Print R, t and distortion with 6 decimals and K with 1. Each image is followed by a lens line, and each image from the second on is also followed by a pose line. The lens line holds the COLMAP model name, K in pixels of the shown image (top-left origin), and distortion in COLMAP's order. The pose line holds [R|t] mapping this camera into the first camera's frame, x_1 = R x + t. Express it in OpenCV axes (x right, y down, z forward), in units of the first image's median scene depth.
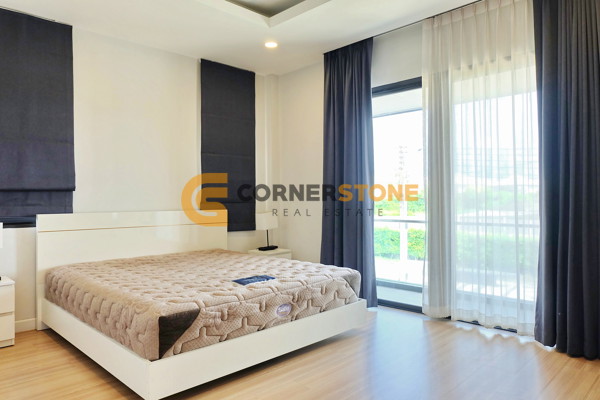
lens RADIAL K [[415.3, 0, 301.3], [0, 415.3, 200.5], [0, 0, 1]] dist [-0.053338, 0.044870]
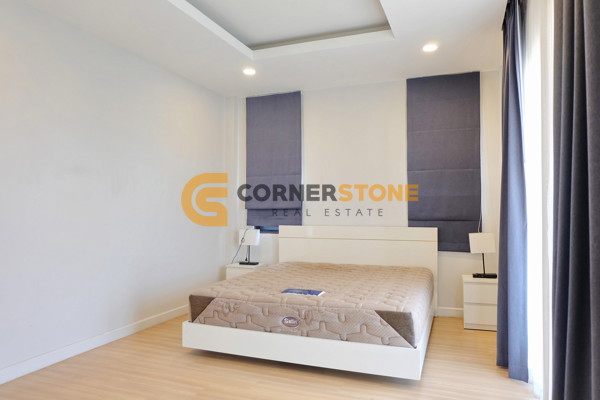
lens RADIAL K [[415.3, 0, 297.8], [0, 415.3, 201.2], [0, 0, 1]] dist [-0.053338, 0.044870]
pose [[0.390332, -0.012003, -0.920596, 0.840780], [-0.003640, 0.999887, -0.014580, -0.035304], [0.920667, 0.009042, 0.390244, 0.501390]]
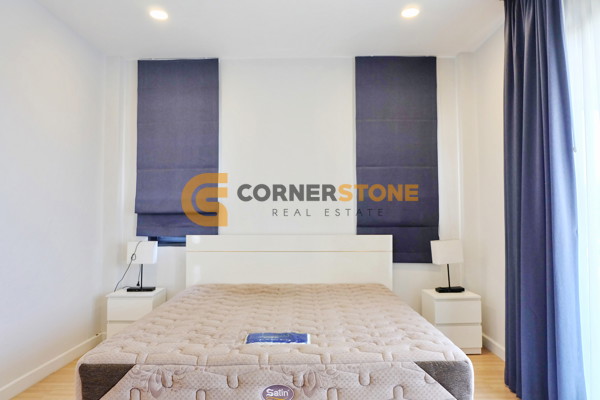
lens RADIAL K [[415.3, 0, 301.8], [0, 415.3, 197.0], [0, 0, 1]] dist [-0.053338, 0.044870]
pose [[0.695705, -0.030656, -0.717673, 0.404971], [-0.003067, 0.998953, -0.045645, -0.020869], [0.718321, 0.033957, 0.694882, 0.475124]]
